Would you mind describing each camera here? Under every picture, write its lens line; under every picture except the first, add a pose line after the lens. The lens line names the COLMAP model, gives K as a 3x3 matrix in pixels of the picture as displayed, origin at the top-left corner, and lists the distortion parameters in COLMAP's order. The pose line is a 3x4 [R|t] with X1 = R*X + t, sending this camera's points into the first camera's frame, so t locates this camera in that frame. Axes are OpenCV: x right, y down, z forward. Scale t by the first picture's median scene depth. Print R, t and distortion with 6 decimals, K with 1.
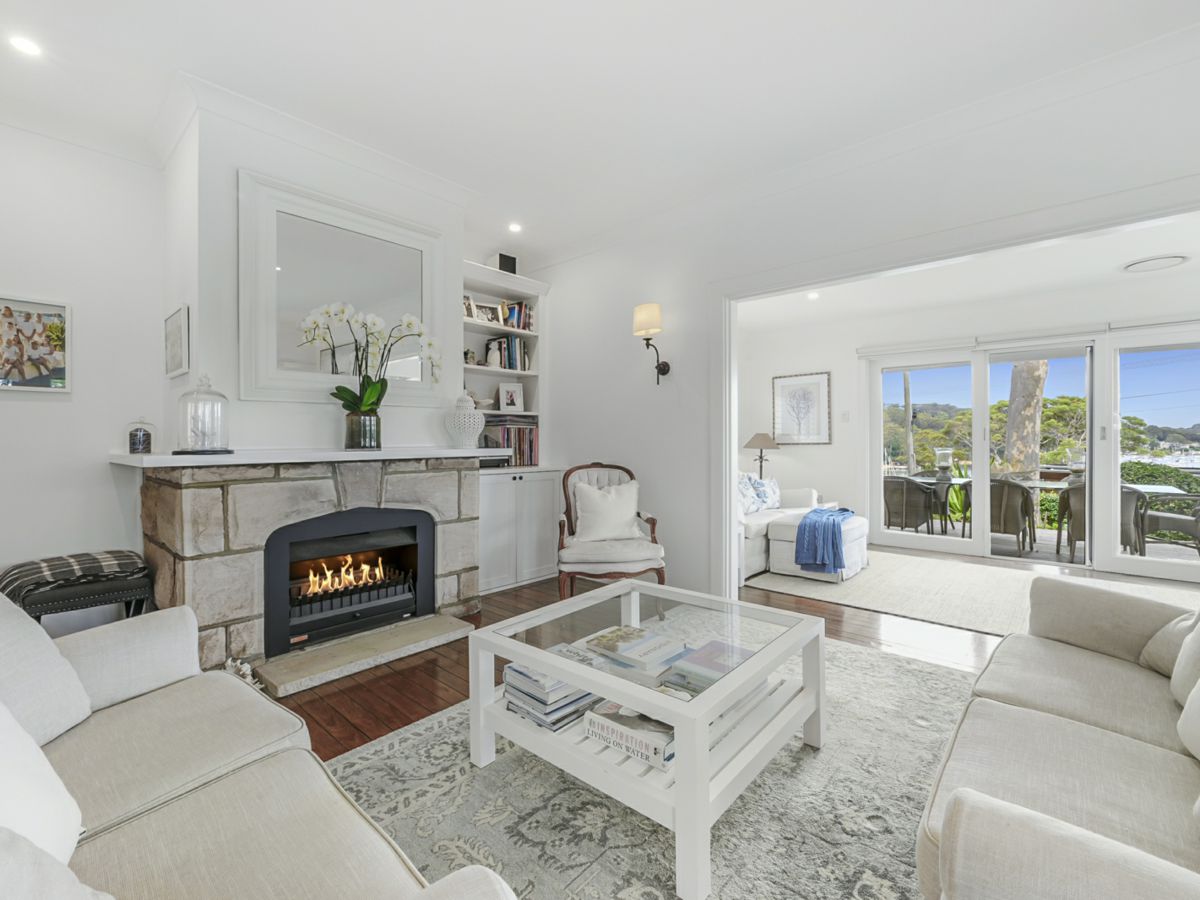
lens RADIAL K [[520.1, 0, 600.0], [0, 520.1, 450.0], [0, 0, 1]] dist [-0.001293, 0.000058]
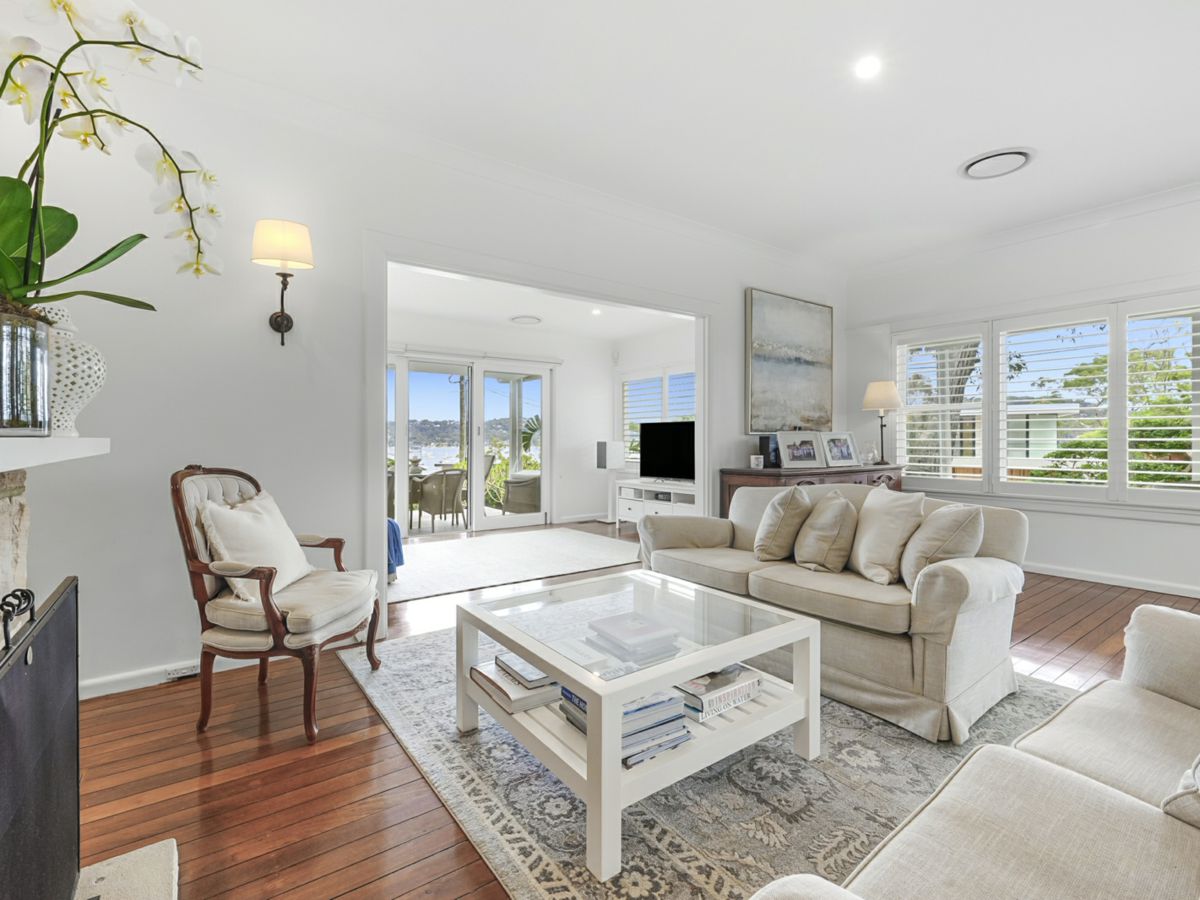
lens RADIAL K [[573.5, 0, 600.0], [0, 573.5, 450.0], [0, 0, 1]] dist [-0.000423, -0.000392]
pose [[0.228335, -0.014073, 0.973481, -0.700389], [0.042447, 0.999089, 0.004487, 0.029331], [-0.972657, 0.040297, 0.228725, 0.606795]]
